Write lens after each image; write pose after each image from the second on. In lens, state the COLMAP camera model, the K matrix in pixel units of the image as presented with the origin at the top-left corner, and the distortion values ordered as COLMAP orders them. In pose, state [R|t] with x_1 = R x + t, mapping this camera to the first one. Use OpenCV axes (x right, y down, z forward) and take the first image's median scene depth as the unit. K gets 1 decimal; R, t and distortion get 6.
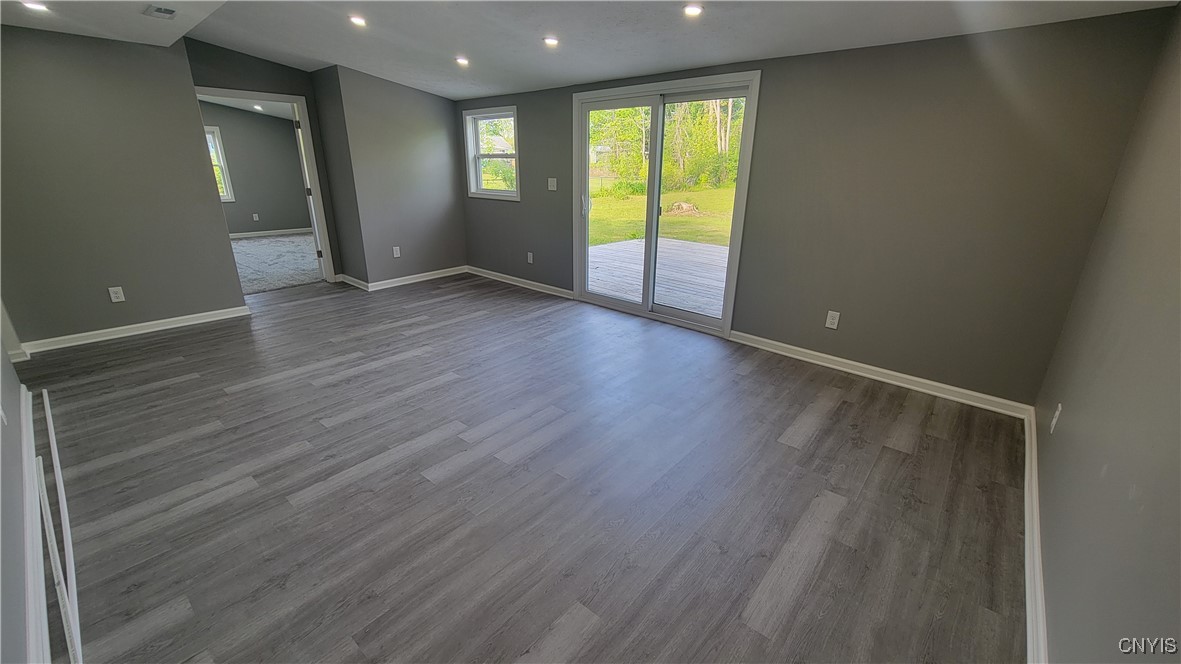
lens RADIAL K [[479.2, 0, 590.5], [0, 479.2, 332.0], [0, 0, 1]] dist [-0.000807, 0.000186]
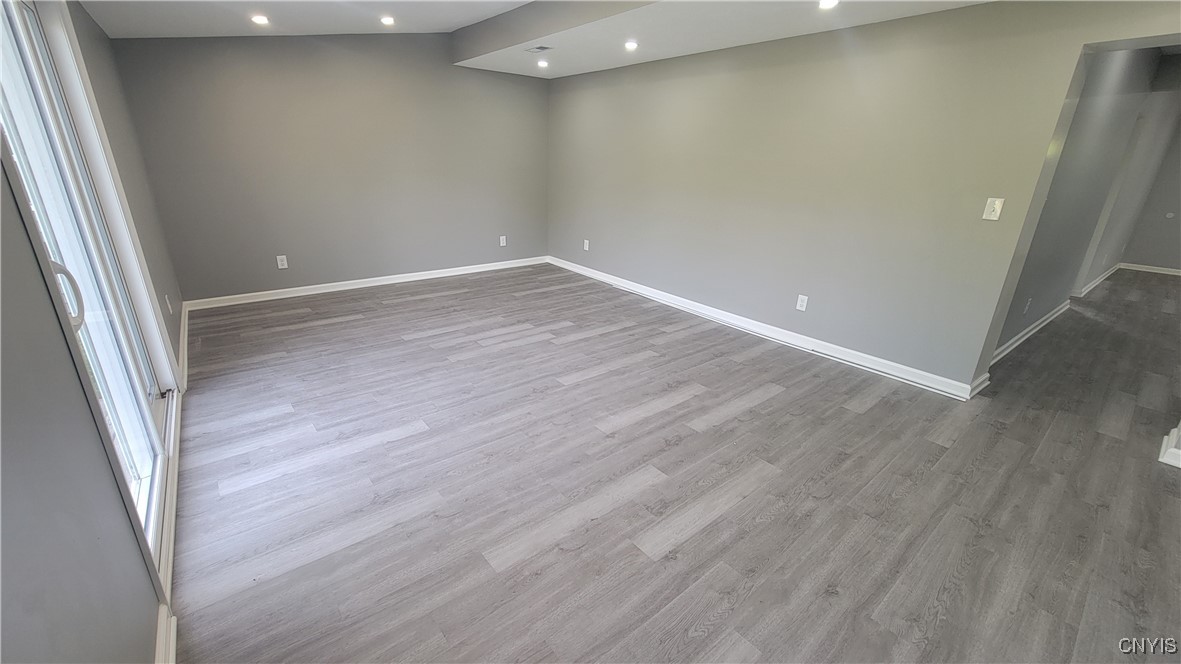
lens RADIAL K [[479.2, 0, 590.5], [0, 479.2, 332.0], [0, 0, 1]] dist [-0.000807, 0.000186]
pose [[-0.984943, -0.091908, 0.146424, -0.525717], [0.021747, 0.774378, 0.632350, -0.646307], [-0.171506, 0.626013, -0.760719, 1.850289]]
